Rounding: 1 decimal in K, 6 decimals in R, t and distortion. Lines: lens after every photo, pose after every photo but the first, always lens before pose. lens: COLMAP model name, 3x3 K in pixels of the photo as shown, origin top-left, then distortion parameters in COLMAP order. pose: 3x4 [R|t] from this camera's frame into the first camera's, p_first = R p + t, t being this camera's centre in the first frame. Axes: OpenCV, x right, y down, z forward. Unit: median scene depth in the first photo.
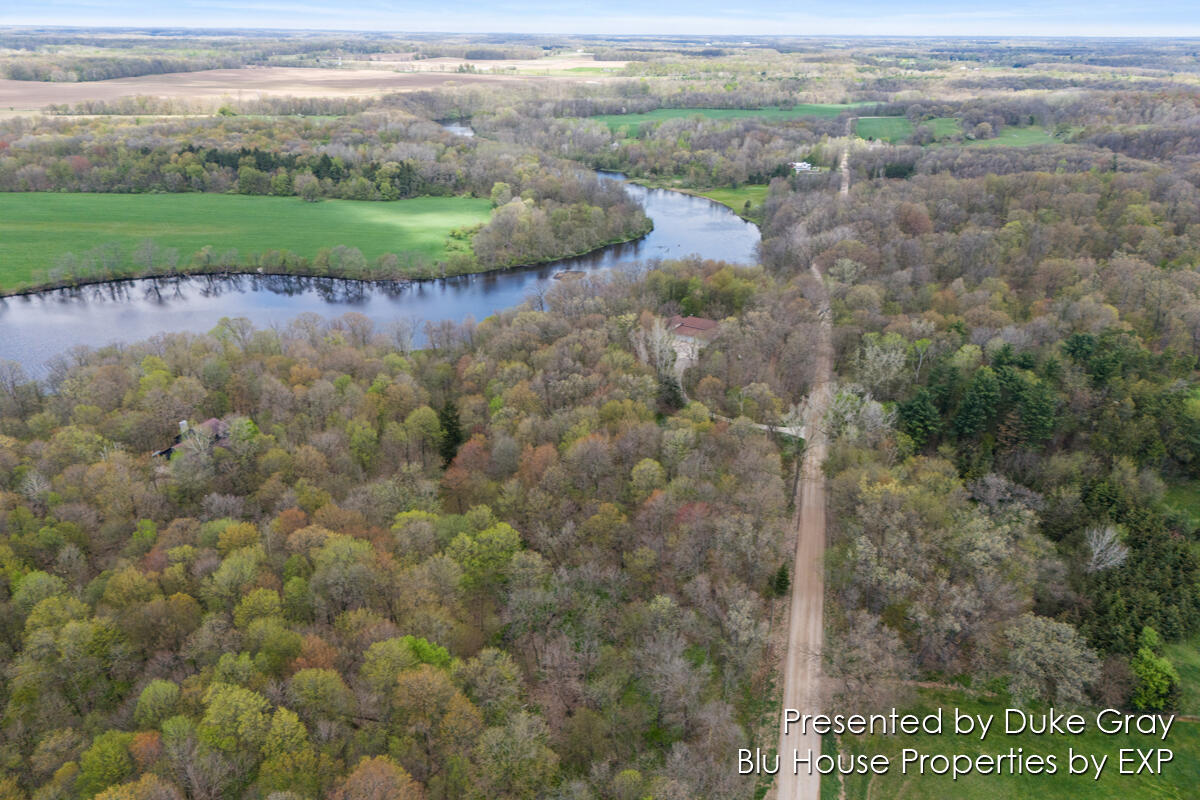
lens RADIAL K [[722.5, 0, 600.0], [0, 722.5, 400.0], [0, 0, 1]] dist [0.002866, 0.000763]
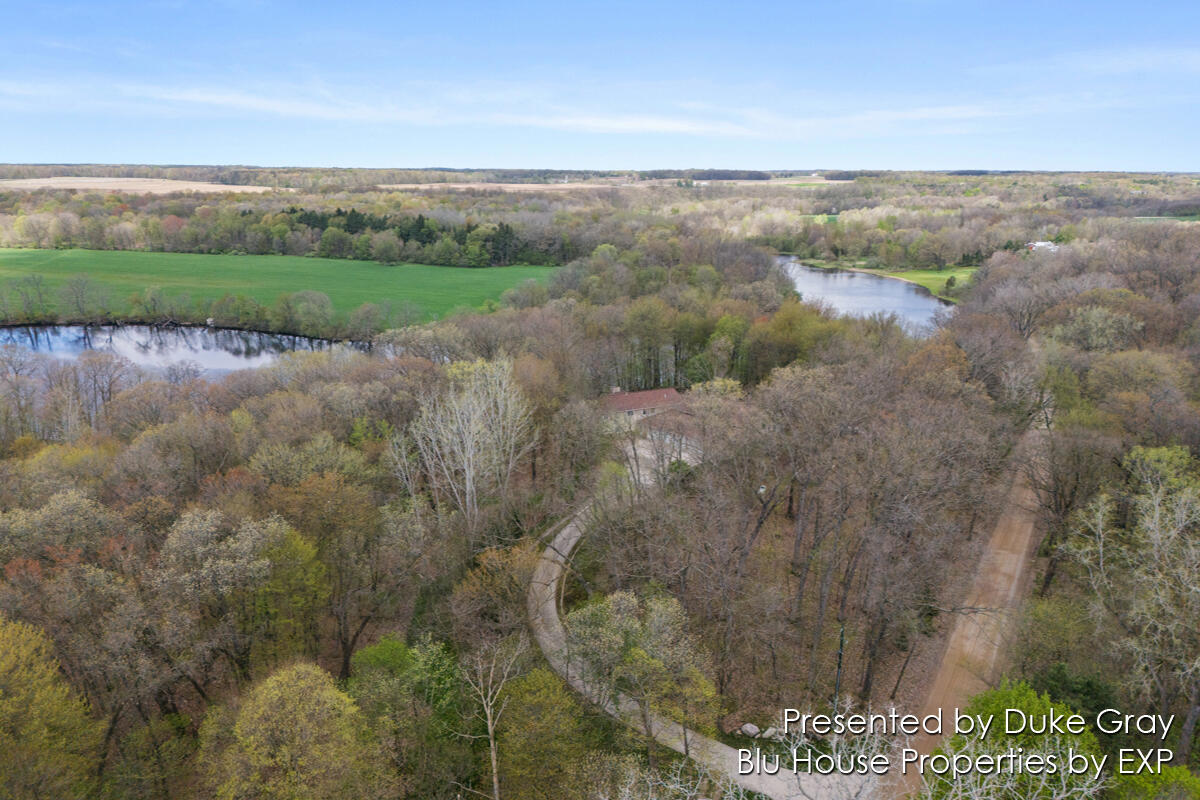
lens RADIAL K [[793.3, 0, 623.6], [0, 793.3, 404.5], [0, 0, 1]] dist [0.019164, -0.004146]
pose [[0.971655, 0.063166, -0.227808, 0.075897], [-0.097956, 0.984601, -0.144795, -0.013475], [0.215154, 0.163006, 0.962880, 0.204884]]
